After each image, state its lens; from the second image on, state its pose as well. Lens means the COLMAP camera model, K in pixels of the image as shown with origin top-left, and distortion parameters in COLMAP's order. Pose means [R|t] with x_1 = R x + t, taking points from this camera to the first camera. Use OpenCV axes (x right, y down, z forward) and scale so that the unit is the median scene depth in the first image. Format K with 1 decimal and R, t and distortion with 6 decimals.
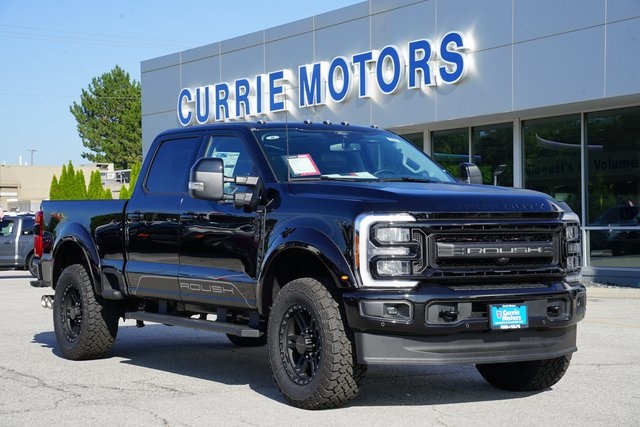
lens RADIAL K [[1306.7, 0, 319.5], [0, 1306.7, 212.1], [0, 0, 1]] dist [0.557503, 0.000000]
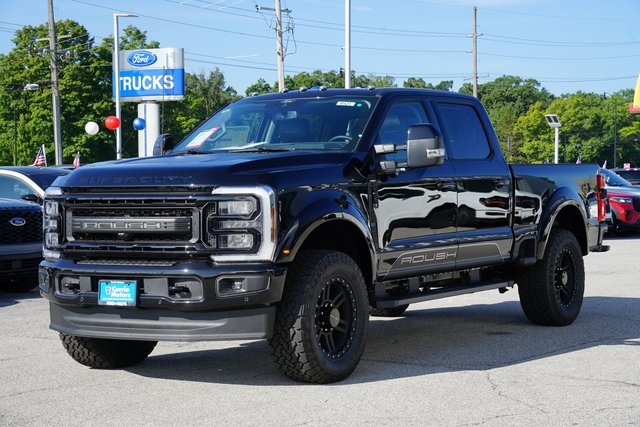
lens RADIAL K [[1323.5, 0, 320.2], [0, 1323.5, 214.5], [0, 0, 1]] dist [0.506836, 0.000000]
pose [[0.436751, 0.019781, -0.899365, 1.096010], [0.015949, 0.999431, 0.029727, -0.006166], [0.899441, -0.027328, 0.436187, 0.704781]]
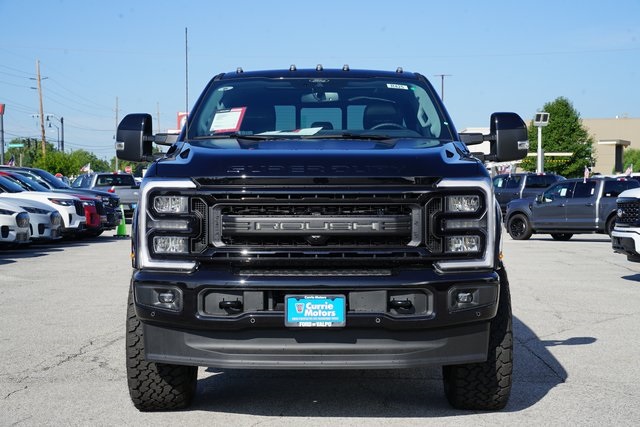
lens RADIAL K [[1323.5, 0, 322.3], [0, 1323.5, 212.2], [0, 0, 1]] dist [0.506836, 0.000000]
pose [[0.846088, 0.015398, -0.532821, 0.560691], [0.000145, 0.999576, 0.029117, -0.001915], [0.533044, -0.024713, 0.845727, 0.344720]]
